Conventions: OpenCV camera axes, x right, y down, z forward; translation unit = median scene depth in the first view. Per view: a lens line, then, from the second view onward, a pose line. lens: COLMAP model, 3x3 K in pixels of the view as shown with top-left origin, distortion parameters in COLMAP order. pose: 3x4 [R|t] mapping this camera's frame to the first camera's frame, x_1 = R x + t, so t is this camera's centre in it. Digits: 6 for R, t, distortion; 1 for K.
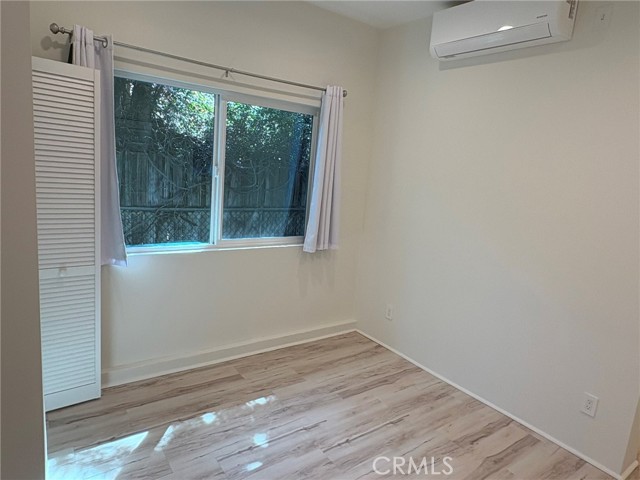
lens RADIAL K [[412.0, 0, 317.4], [0, 412.0, 239.9], [0, 0, 1]] dist [-0.003023, 0.005030]
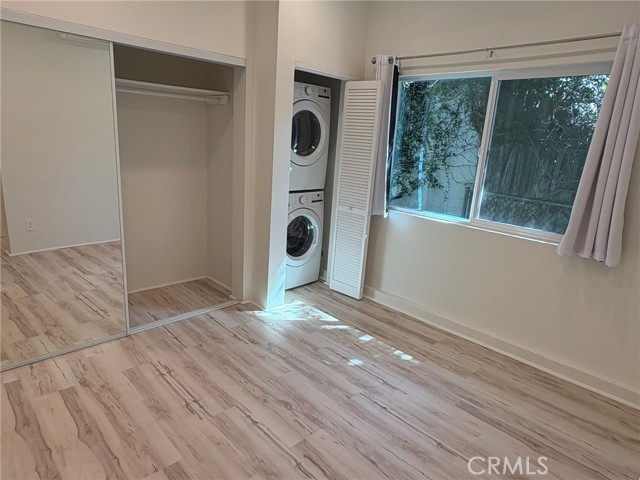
lens RADIAL K [[412.0, 0, 315.5], [0, 412.0, 240.3], [0, 0, 1]] dist [-0.003023, 0.005030]
pose [[0.122528, 0.166154, -0.978458, 0.799351], [-0.226537, 0.964542, 0.135423, 0.004055], [0.966265, 0.205064, 0.155823, 0.508663]]
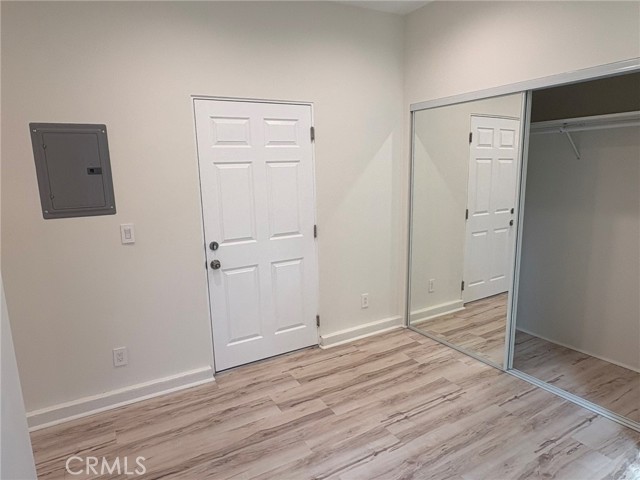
lens RADIAL K [[412.0, 0, 318.3], [0, 412.0, 240.4], [0, 0, 1]] dist [-0.003023, 0.005030]
pose [[-0.990934, -0.079245, 0.108489, 0.151941], [-0.034779, 0.931301, 0.362587, -0.191735], [-0.129769, 0.355527, -0.925614, 1.175112]]
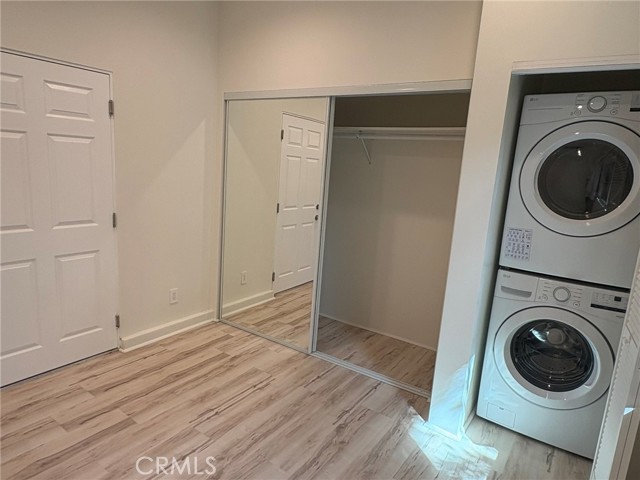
lens RADIAL K [[412.0, 0, 319.8], [0, 412.0, 240.6], [0, 0, 1]] dist [-0.003023, 0.005030]
pose [[-0.939054, -0.086683, -0.332661, 0.145946], [-0.200546, 0.924094, 0.325319, -0.181941], [0.279211, 0.372206, -0.885158, 1.156739]]
